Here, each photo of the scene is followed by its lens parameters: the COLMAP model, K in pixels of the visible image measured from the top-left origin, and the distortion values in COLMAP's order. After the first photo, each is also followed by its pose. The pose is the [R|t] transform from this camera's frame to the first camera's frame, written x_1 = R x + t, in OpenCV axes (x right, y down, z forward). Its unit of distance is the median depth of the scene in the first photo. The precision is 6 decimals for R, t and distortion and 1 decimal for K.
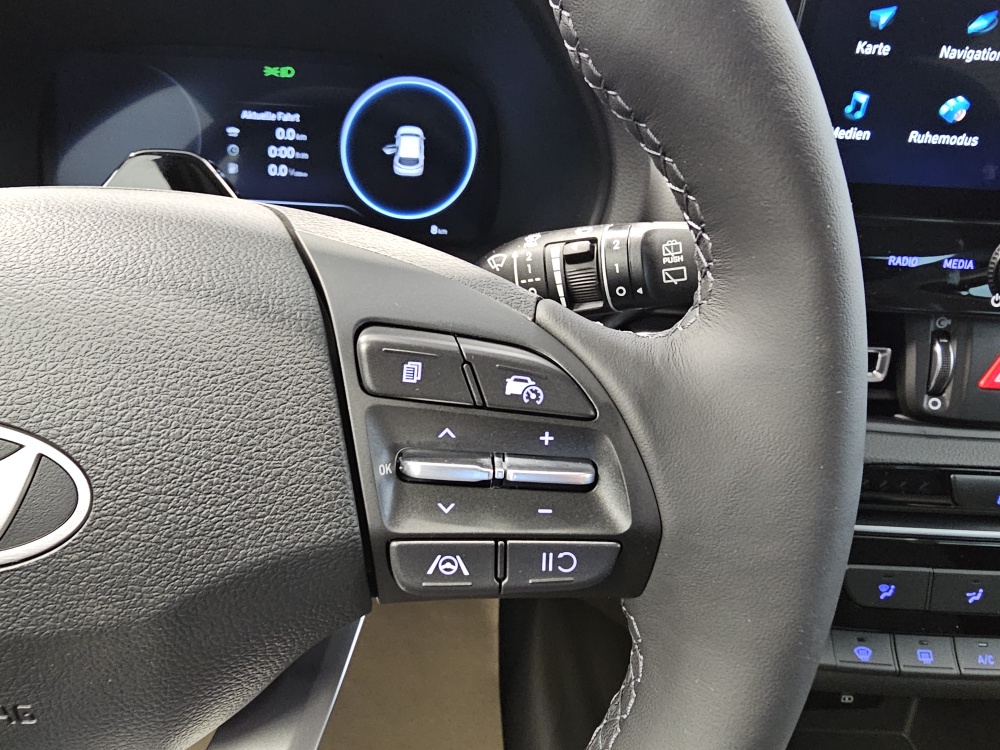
lens RADIAL K [[689.8, 0, 430.5], [0, 689.8, 375.2], [0, 0, 1]] dist [0.001811, -0.002163]
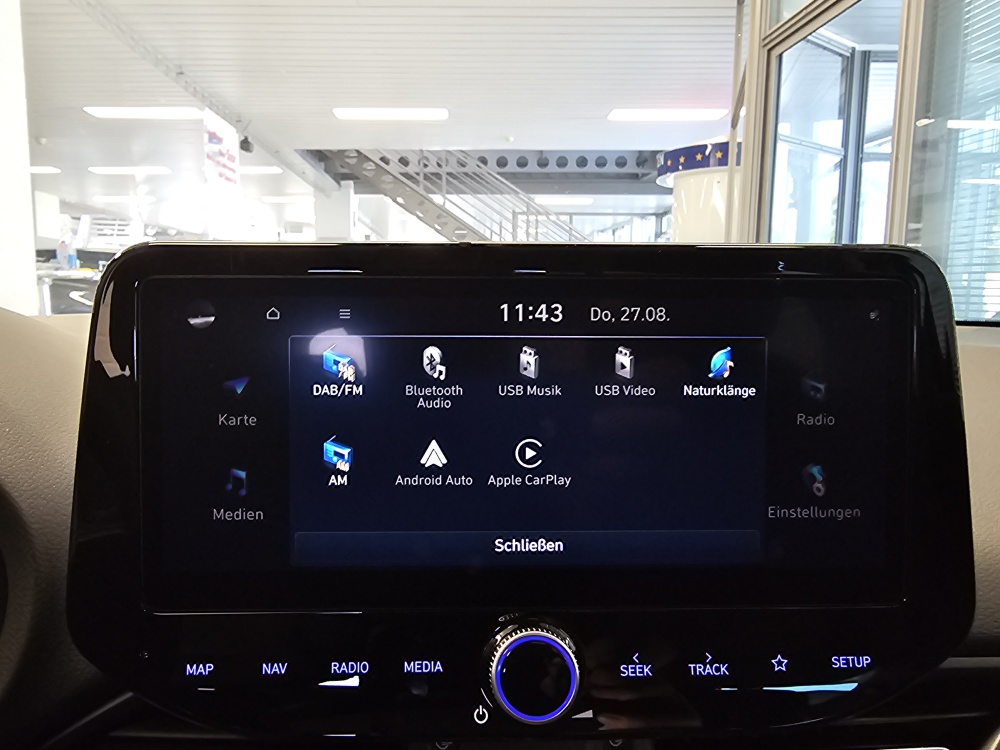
lens RADIAL K [[682.5, 0, 439.0], [0, 682.5, 370.3], [0, 0, 1]] dist [-0.000758, 0.002639]
pose [[0.998502, -0.047732, 0.026729, 1.006360], [0.054379, 0.919347, -0.389671, -0.216507], [-0.005973, 0.390541, 0.920566, 0.228578]]
